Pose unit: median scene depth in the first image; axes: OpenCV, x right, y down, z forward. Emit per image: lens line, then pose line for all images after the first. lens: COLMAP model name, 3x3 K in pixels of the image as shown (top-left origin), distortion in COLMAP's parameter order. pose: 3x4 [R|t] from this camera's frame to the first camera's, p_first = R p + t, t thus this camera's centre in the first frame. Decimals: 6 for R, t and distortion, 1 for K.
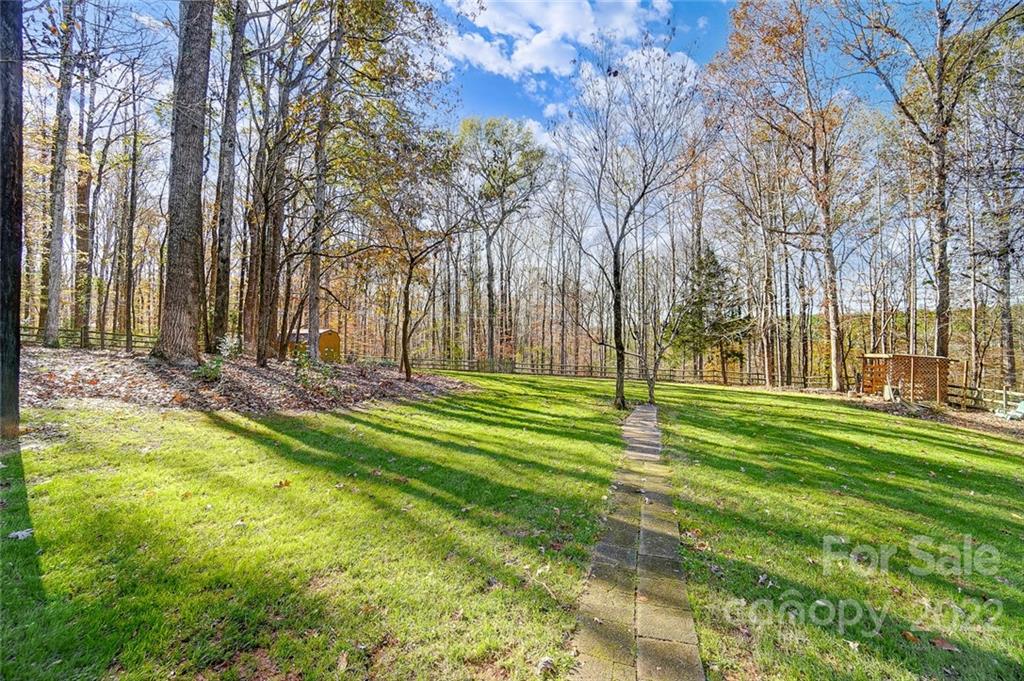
lens RADIAL K [[440.9, 0, 507.6], [0, 440.9, 341.0], [0, 0, 1]] dist [-0.008878, 0.006562]
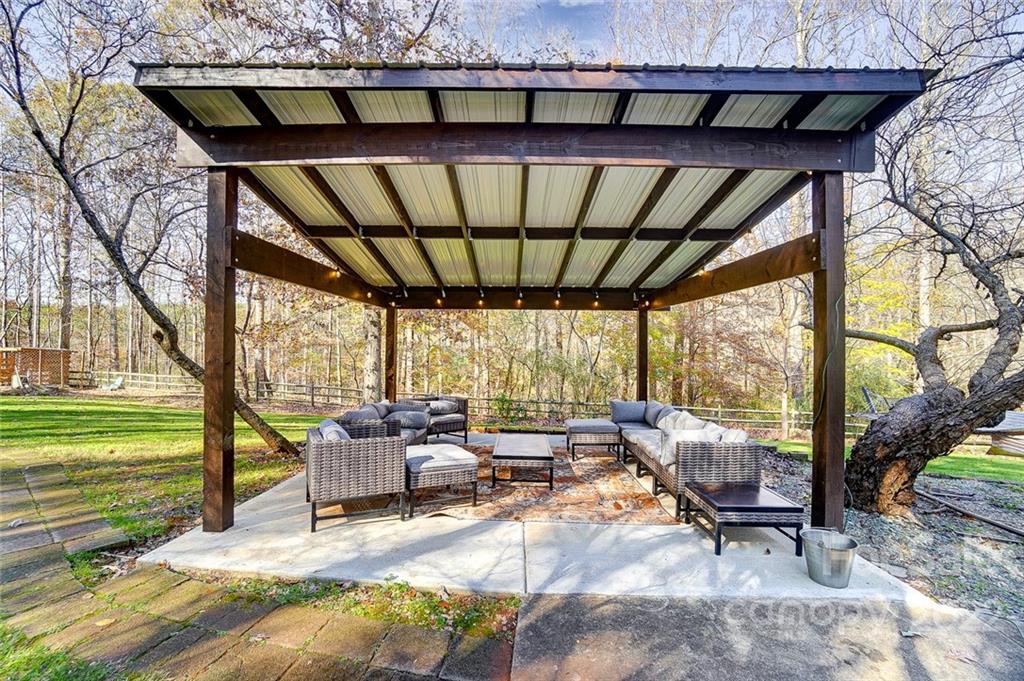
lens RADIAL K [[440.9, 0, 508.0], [0, 440.9, 342.4], [0, 0, 1]] dist [-0.008878, 0.006562]
pose [[-0.002382, -0.000644, 0.999997, -0.266346], [-0.017265, 0.999851, 0.000603, -0.005819], [-0.999848, -0.017264, -0.002393, -0.256757]]
